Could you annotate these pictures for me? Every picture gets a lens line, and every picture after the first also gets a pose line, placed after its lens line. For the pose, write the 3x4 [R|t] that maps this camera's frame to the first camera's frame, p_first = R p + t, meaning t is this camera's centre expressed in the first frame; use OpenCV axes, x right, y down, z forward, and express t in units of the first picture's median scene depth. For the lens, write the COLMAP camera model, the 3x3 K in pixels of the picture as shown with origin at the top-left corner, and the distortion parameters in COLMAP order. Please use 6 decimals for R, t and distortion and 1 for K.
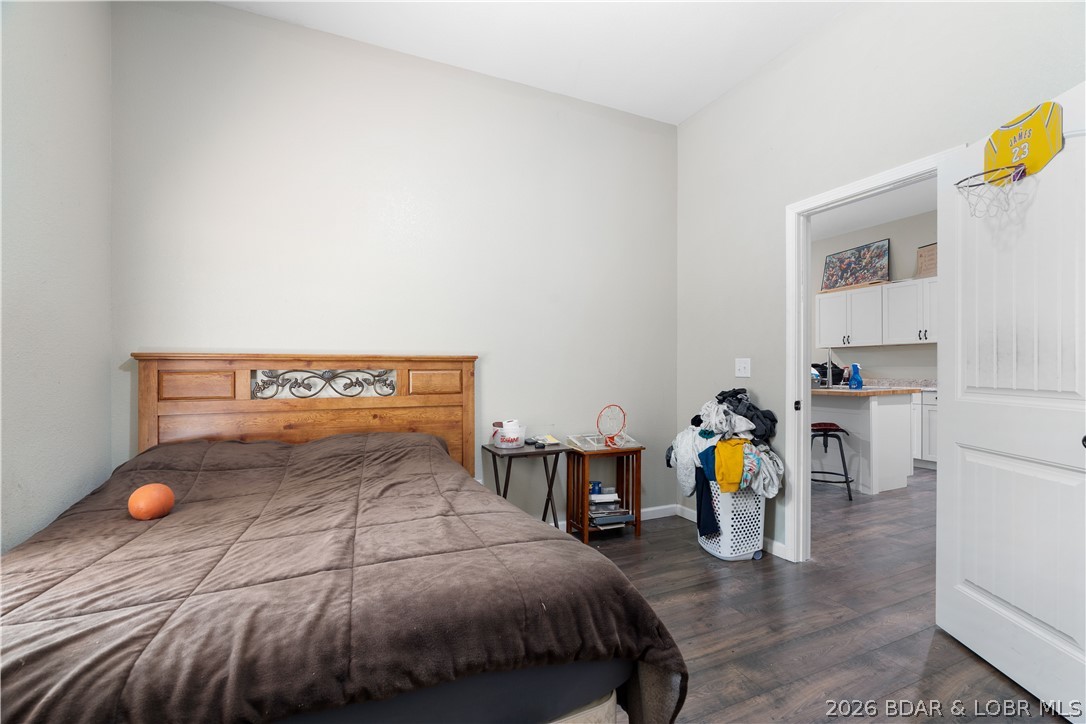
lens RADIAL K [[480.3, 0, 540.9], [0, 480.3, 373.2], [0, 0, 1]] dist [-0.010342, 0.001020]
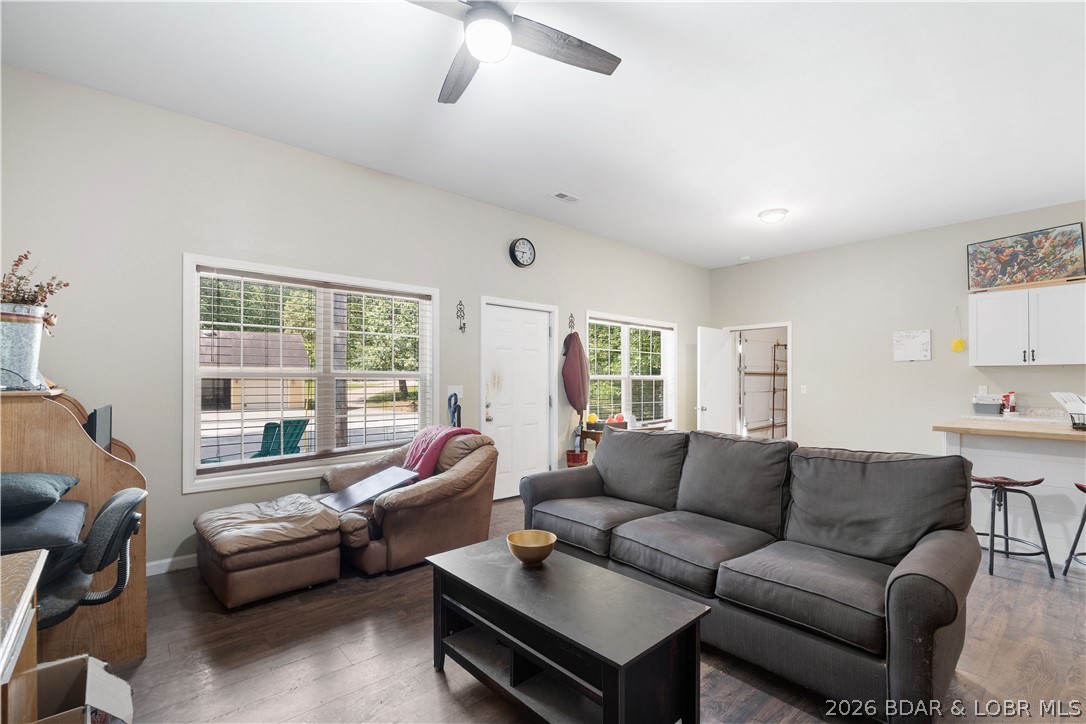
lens RADIAL K [[480.3, 0, 544.6], [0, 480.3, 377.8], [0, 0, 1]] dist [-0.010342, 0.001020]
pose [[0.956885, 0.008252, 0.290351, -0.284460], [-0.004385, 0.999893, -0.013965, -0.022574], [-0.290435, 0.012090, 0.956818, 0.518435]]
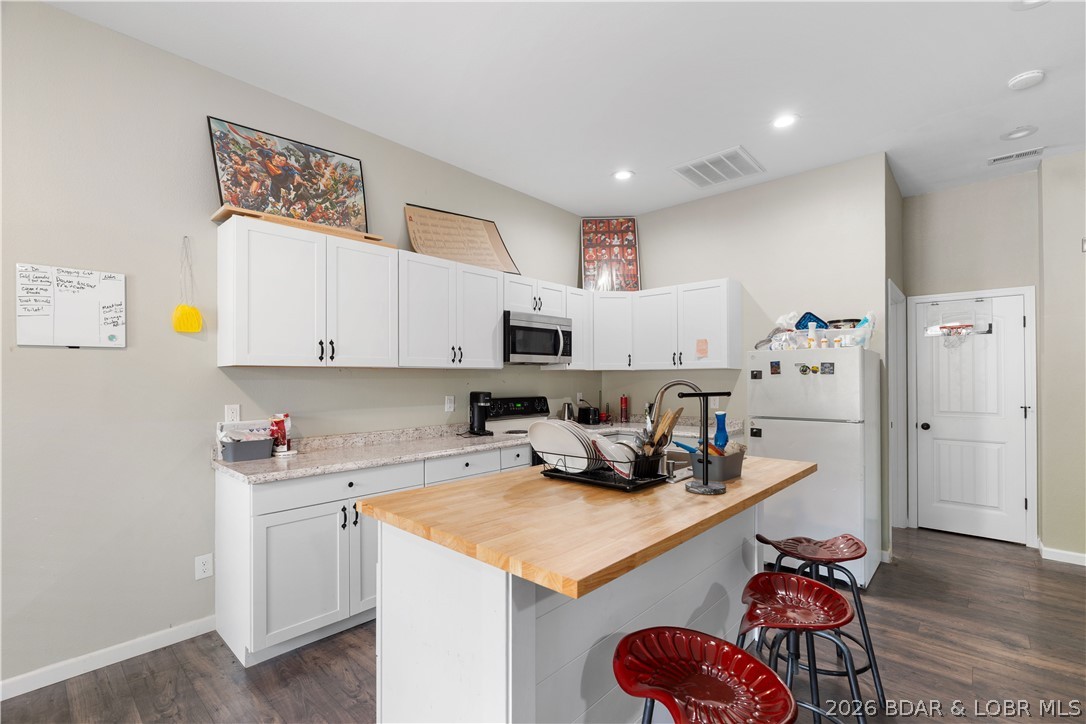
lens RADIAL K [[480.3, 0, 553.3], [0, 480.3, 372.3], [0, 0, 1]] dist [-0.010342, 0.001020]
pose [[-0.403153, 0.021686, 0.914875, 0.172854], [0.016652, 0.999728, -0.016360, -0.040197], [-0.914981, 0.008639, -0.403405, 0.988964]]
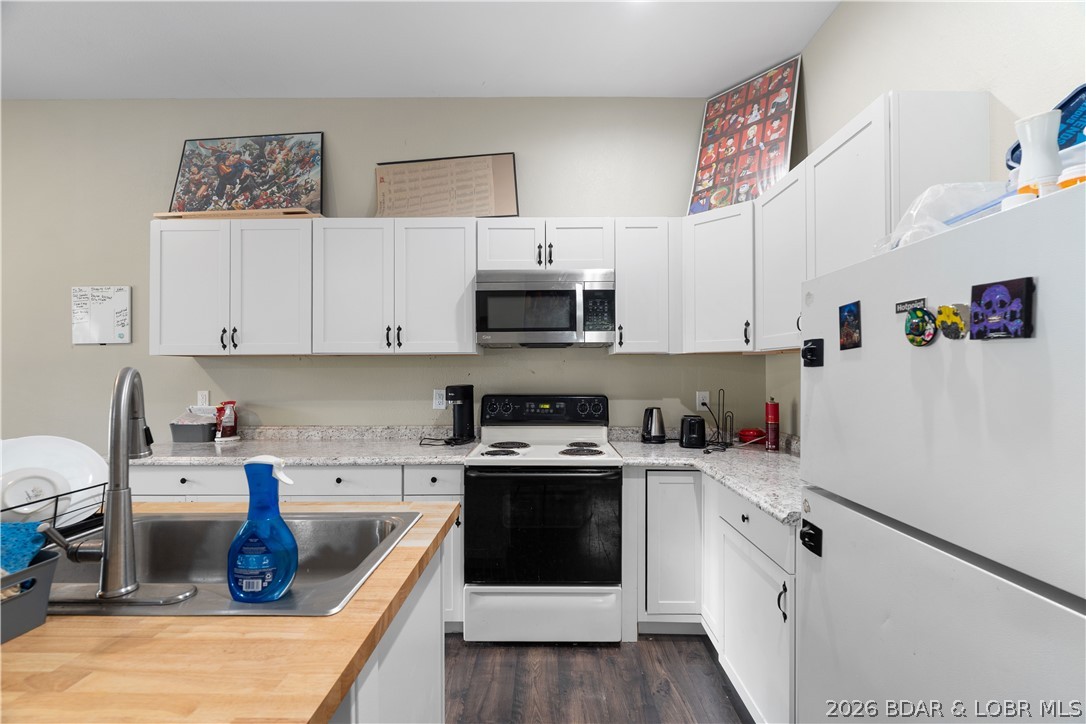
lens RADIAL K [[480.3, 0, 547.4], [0, 480.3, 364.3], [0, 0, 1]] dist [-0.010342, 0.001020]
pose [[0.411963, 0.019342, 0.910995, 0.378603], [0.008194, 0.999656, -0.024930, -0.034939], [-0.911164, 0.017735, 0.411663, 0.583956]]
